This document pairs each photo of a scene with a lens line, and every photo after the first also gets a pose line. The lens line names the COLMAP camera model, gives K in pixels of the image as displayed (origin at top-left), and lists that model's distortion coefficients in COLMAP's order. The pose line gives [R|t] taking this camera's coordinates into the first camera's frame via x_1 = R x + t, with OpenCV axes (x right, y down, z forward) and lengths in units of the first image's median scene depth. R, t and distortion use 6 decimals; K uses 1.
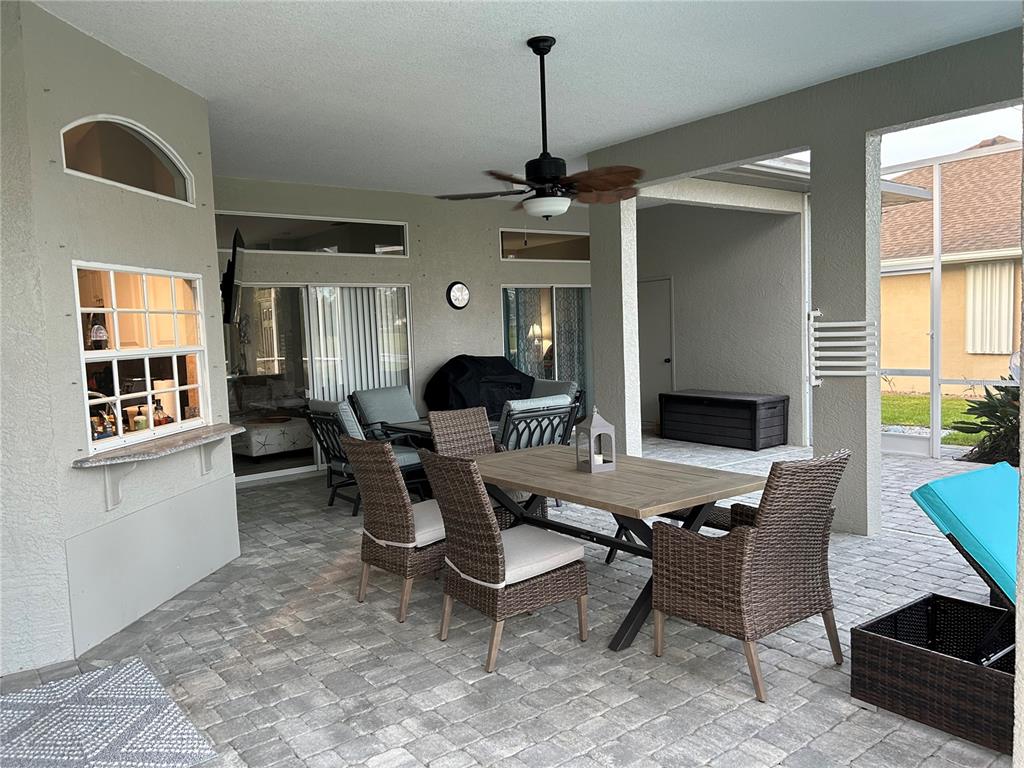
lens RADIAL K [[771.9, 0, 506.2], [0, 771.9, 389.6], [0, 0, 1]] dist [0.055065, -0.052546]
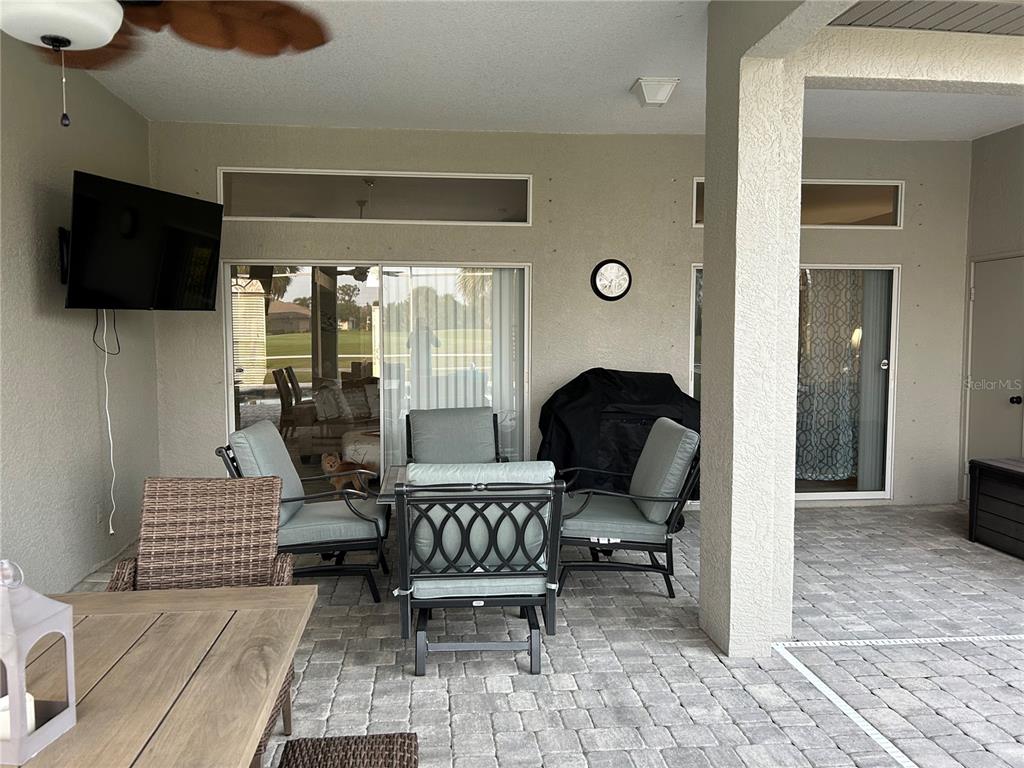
lens RADIAL K [[754.0, 0, 510.8], [0, 754.0, 392.0], [0, 0, 1]] dist [0.095628, -0.124804]
pose [[0.845873, 0.080113, -0.527334, 0.263301], [-0.075835, 0.996676, 0.029773, -0.044222], [0.527966, 0.014806, 0.849136, 0.464818]]
